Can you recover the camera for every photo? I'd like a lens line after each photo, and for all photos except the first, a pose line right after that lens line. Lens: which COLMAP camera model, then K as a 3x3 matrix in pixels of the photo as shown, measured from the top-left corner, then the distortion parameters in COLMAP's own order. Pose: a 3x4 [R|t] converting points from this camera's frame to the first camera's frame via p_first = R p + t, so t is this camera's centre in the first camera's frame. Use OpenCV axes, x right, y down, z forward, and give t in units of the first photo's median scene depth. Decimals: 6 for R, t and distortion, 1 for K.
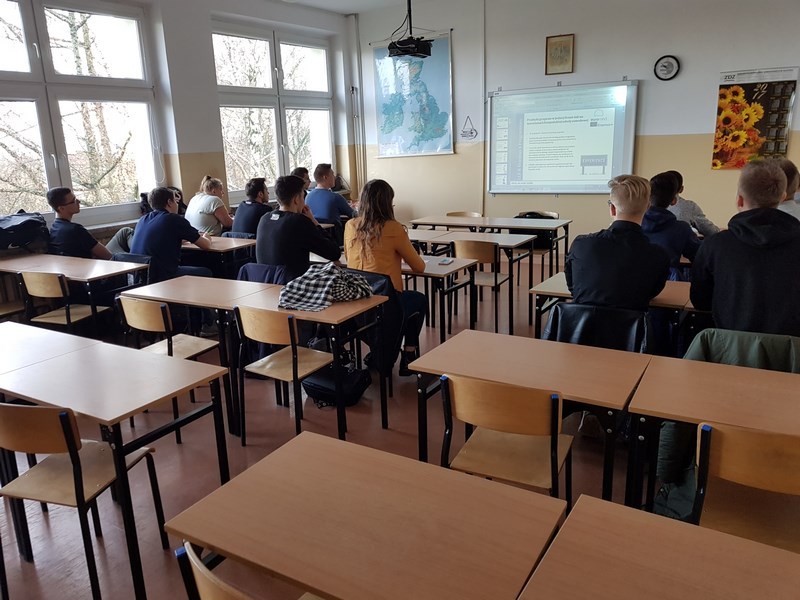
lens RADIAL K [[605.1, 0, 394.6], [0, 605.1, 300.8], [0, 0, 1]] dist [-0.036489, -0.033888]
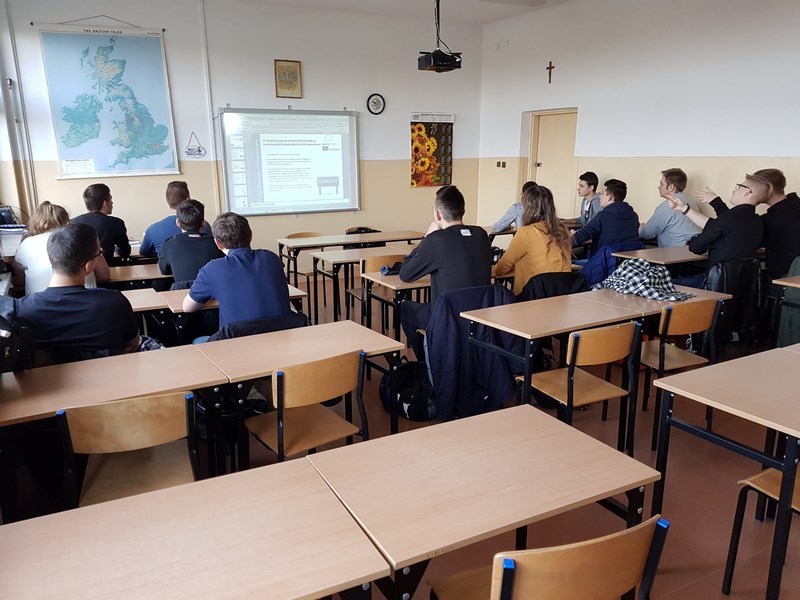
lens RADIAL K [[605.1, 0, 398.1], [0, 605.1, 299.7], [0, 0, 1]] dist [-0.036489, -0.033888]
pose [[0.472377, -0.156459, 0.867399, -0.635832], [0.208319, 0.976055, 0.062609, -0.072022], [-0.856425, 0.151121, 0.493659, 0.416973]]
